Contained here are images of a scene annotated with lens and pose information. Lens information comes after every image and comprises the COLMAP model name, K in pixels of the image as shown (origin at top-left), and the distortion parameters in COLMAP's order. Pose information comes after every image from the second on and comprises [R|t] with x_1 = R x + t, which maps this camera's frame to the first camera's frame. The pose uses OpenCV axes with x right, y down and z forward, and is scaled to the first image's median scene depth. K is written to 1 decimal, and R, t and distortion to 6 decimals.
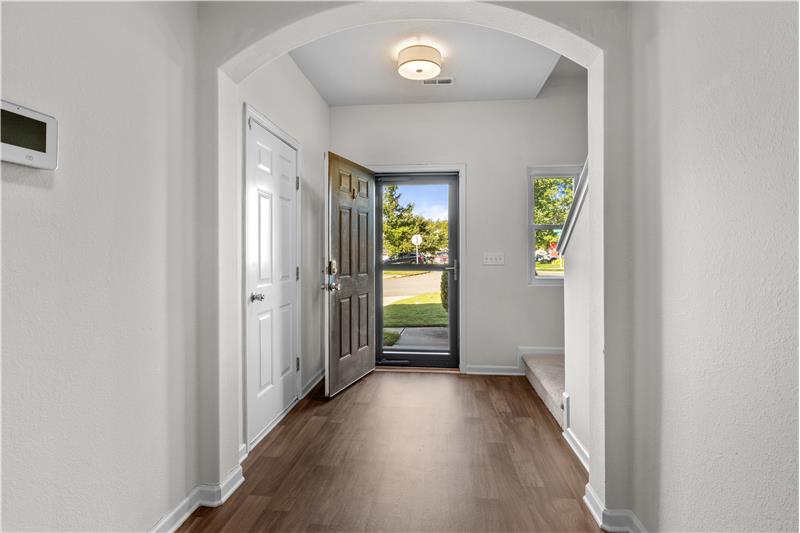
lens RADIAL K [[392.8, 0, 400.9], [0, 392.8, 258.7], [0, 0, 1]] dist [-0.000101, 0.000096]
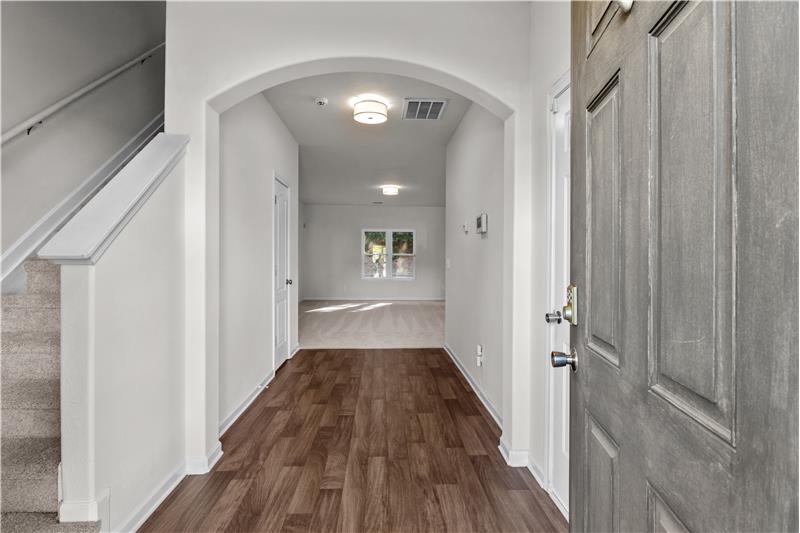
lens RADIAL K [[392.8, 0, 400.9], [0, 392.8, 258.7], [0, 0, 1]] dist [-0.000101, 0.000096]
pose [[-0.989156, 0.001924, -0.146857, 0.080234], [0.001463, 0.999994, 0.003248, -0.046703], [0.146863, 0.002998, -0.989152, 2.096770]]
